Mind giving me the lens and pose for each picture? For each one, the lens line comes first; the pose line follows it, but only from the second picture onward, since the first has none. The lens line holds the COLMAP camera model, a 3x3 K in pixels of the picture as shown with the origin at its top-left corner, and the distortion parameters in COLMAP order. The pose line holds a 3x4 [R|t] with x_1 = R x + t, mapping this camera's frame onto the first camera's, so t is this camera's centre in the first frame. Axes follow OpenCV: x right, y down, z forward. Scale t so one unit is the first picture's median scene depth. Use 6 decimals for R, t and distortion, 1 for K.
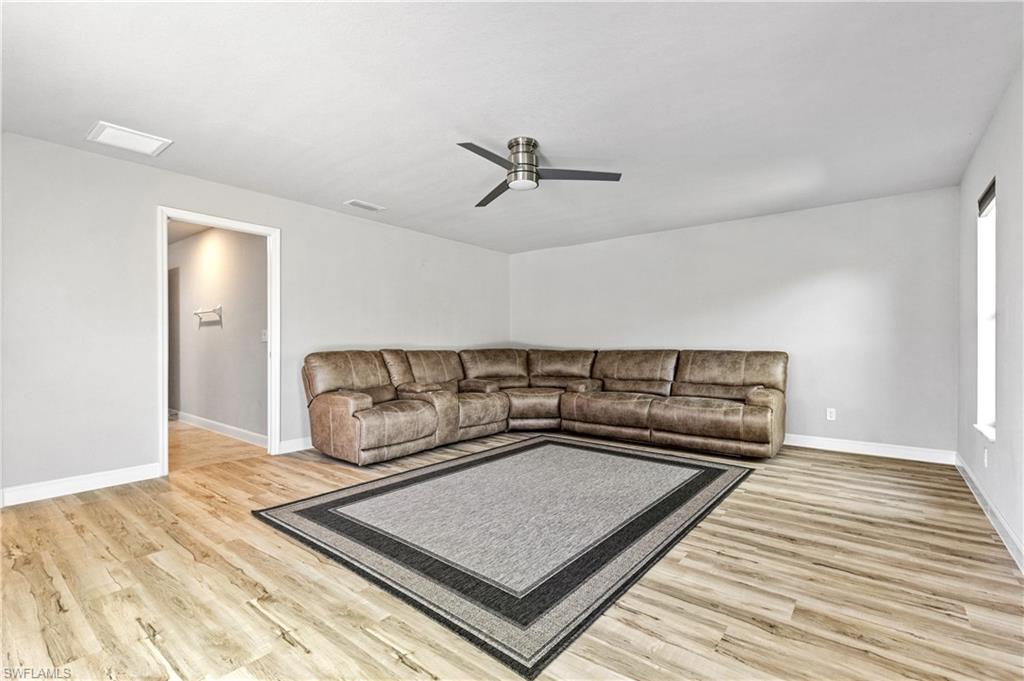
lens RADIAL K [[460.2, 0, 513.5], [0, 460.2, 343.6], [0, 0, 1]] dist [0.007507, -0.001672]
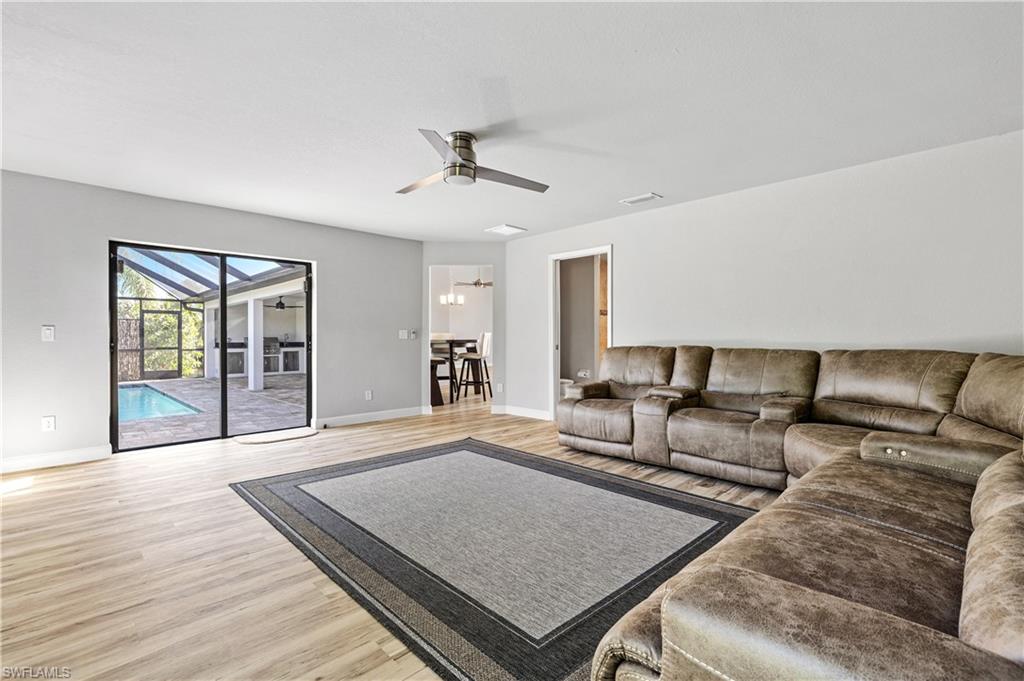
lens RADIAL K [[460.2, 0, 514.9], [0, 460.2, 334.7], [0, 0, 1]] dist [0.007507, -0.001672]
pose [[-0.122325, -0.011088, -0.992428, 1.041270], [0.001270, 0.999935, -0.011329, 0.001516], [0.992489, -0.002646, -0.122303, 1.297443]]
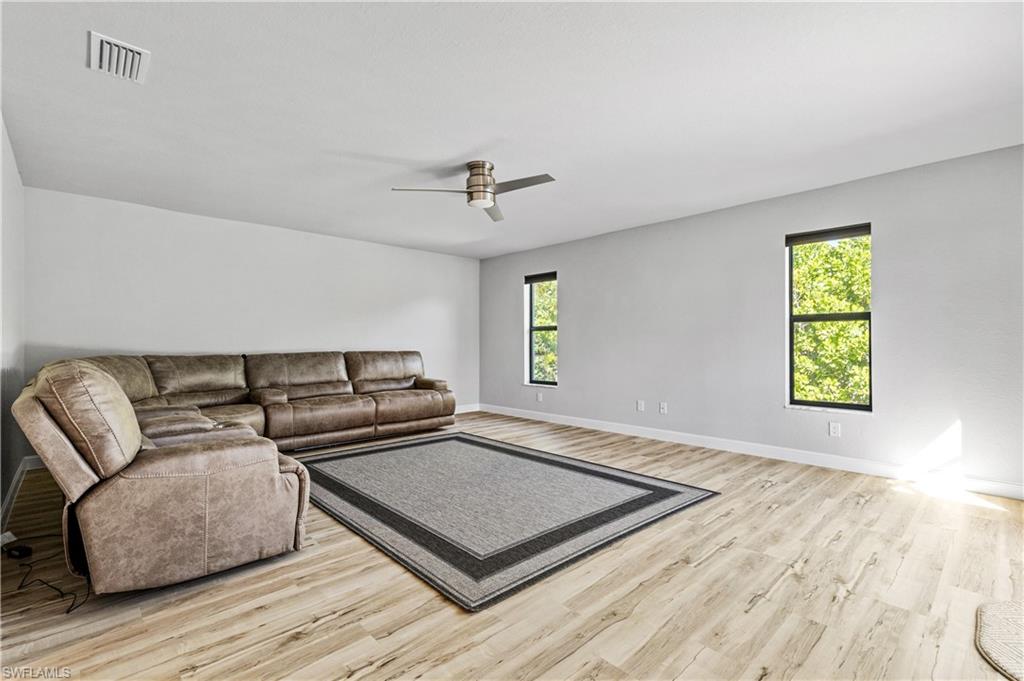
lens RADIAL K [[460.2, 0, 510.9], [0, 460.2, 343.3], [0, 0, 1]] dist [0.007507, -0.001672]
pose [[0.146872, 0.002188, 0.989153, -1.123554], [0.003807, 0.999989, -0.002777, -0.002823], [-0.989148, 0.004173, 0.146862, 0.803251]]
